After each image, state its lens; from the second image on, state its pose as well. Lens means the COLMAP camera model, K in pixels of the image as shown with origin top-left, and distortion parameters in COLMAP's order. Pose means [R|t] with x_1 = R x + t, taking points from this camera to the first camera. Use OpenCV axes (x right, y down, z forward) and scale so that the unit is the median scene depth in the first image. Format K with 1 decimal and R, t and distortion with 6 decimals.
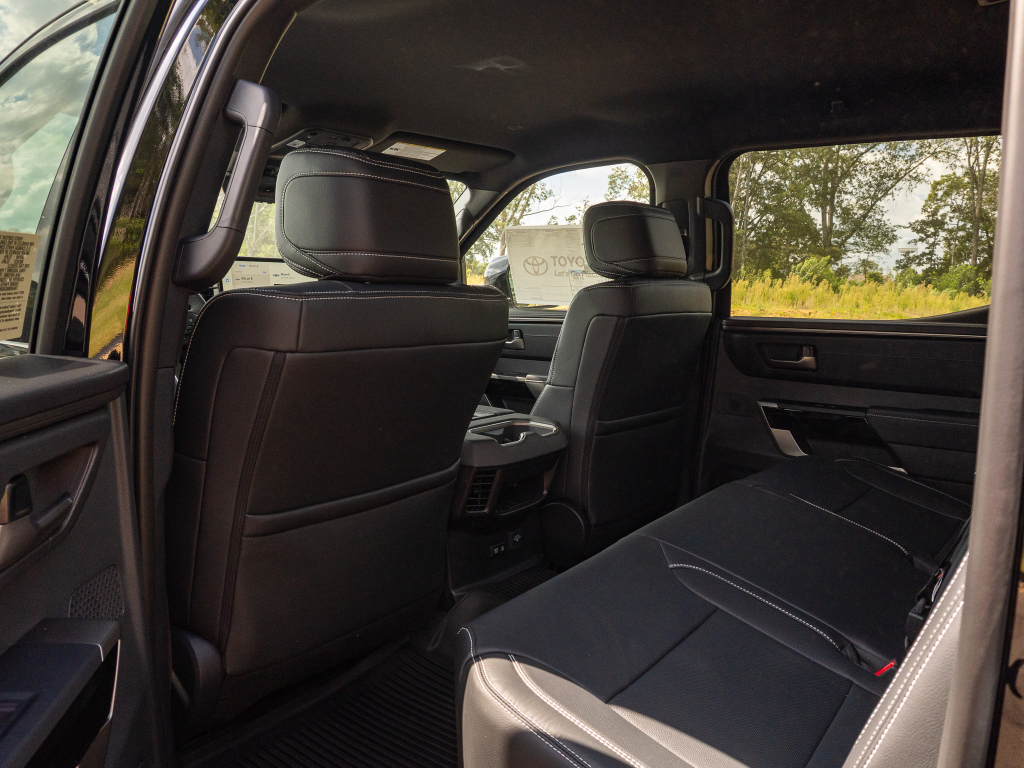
lens RADIAL K [[763.8, 0, 519.4], [0, 763.8, 390.3], [0, 0, 1]] dist [-0.030232, -0.000473]
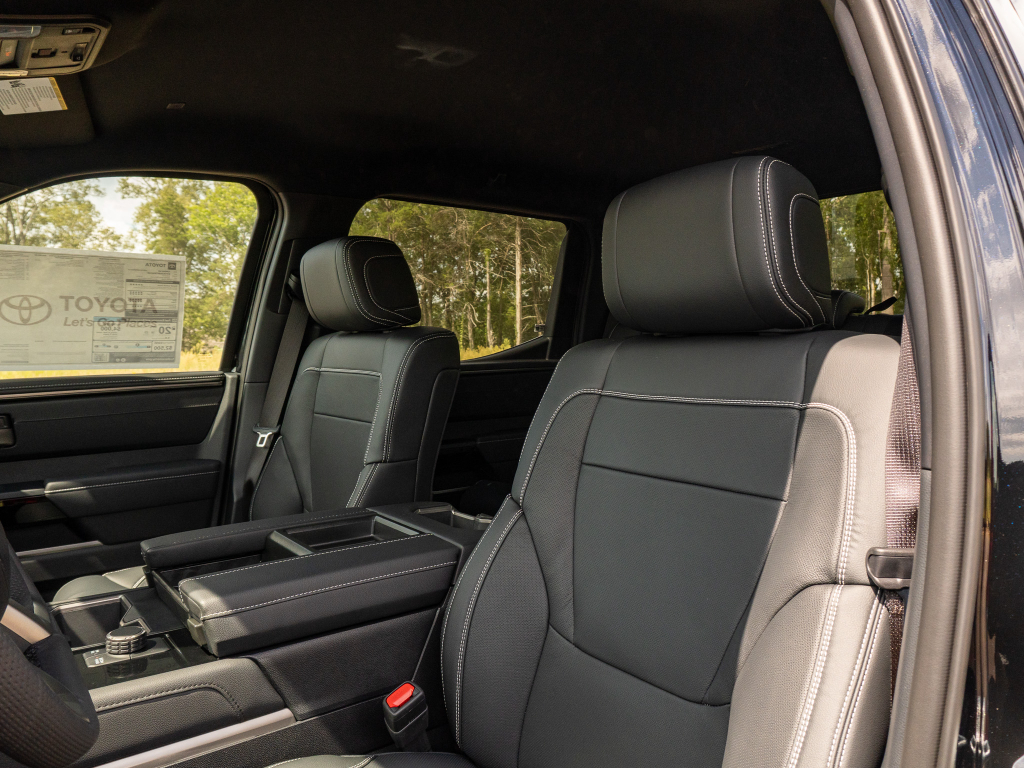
lens RADIAL K [[763.8, 0, 518.0], [0, 763.8, 385.0], [0, 0, 1]] dist [-0.030232, -0.000473]
pose [[0.278399, -0.079555, 0.957165, -0.437984], [0.144421, 0.988701, 0.040170, -0.064476], [-0.949545, 0.127052, 0.286743, 0.419628]]
